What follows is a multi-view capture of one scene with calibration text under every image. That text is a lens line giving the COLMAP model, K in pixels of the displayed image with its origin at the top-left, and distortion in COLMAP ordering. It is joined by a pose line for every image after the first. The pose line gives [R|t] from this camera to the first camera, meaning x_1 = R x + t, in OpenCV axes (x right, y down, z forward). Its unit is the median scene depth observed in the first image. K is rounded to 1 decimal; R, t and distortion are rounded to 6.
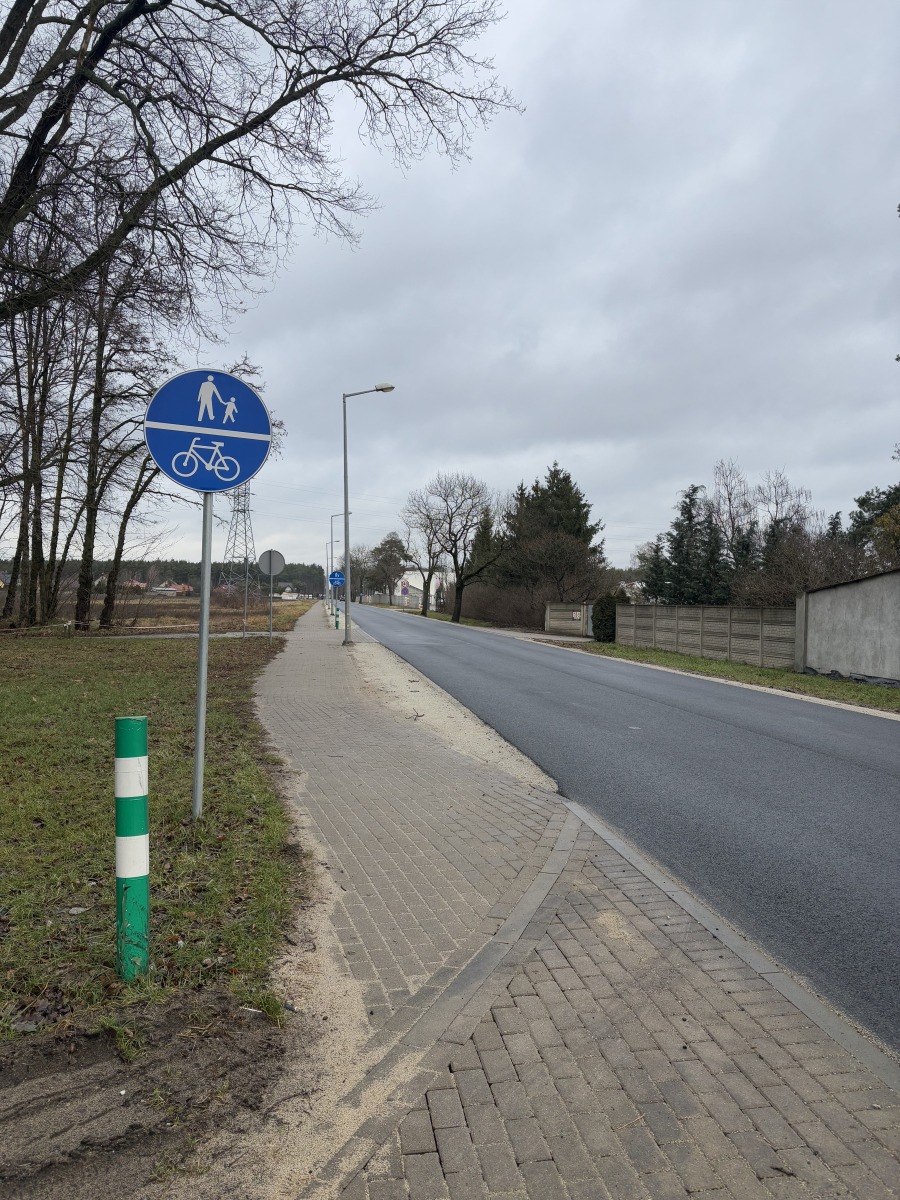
lens RADIAL K [[900.1, 0, 450.0], [0, 900.1, 600.0], [0, 0, 1]] dist [0.037592, -0.002725]
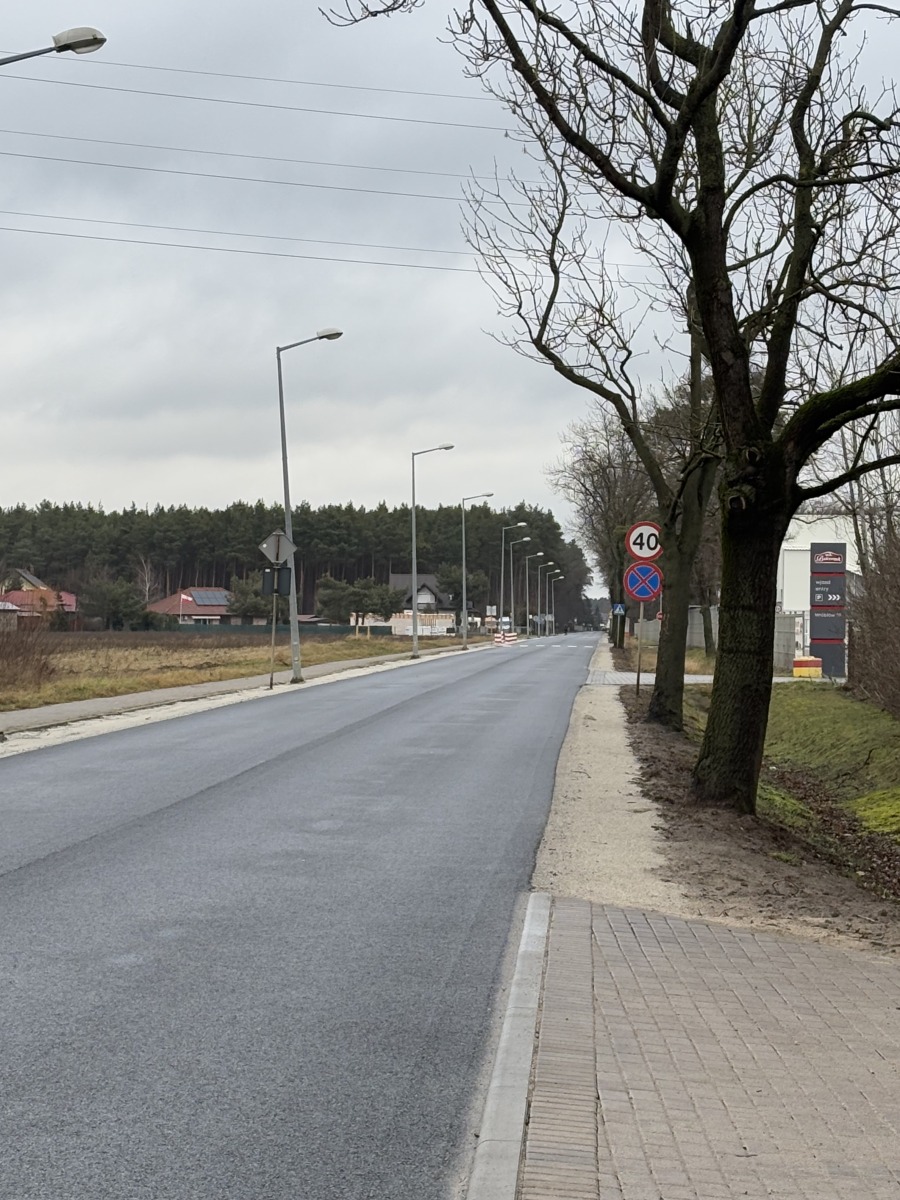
lens RADIAL K [[3098.7, 0, 450.0], [0, 3098.7, 600.0], [0, 0, 1]] dist [-0.020506, -0.107637]
pose [[0.982020, -0.019377, -0.187779, 0.046902], [0.017382, 0.999774, -0.012265, 0.001447], [0.187975, 0.008780, 0.982135, 0.614631]]
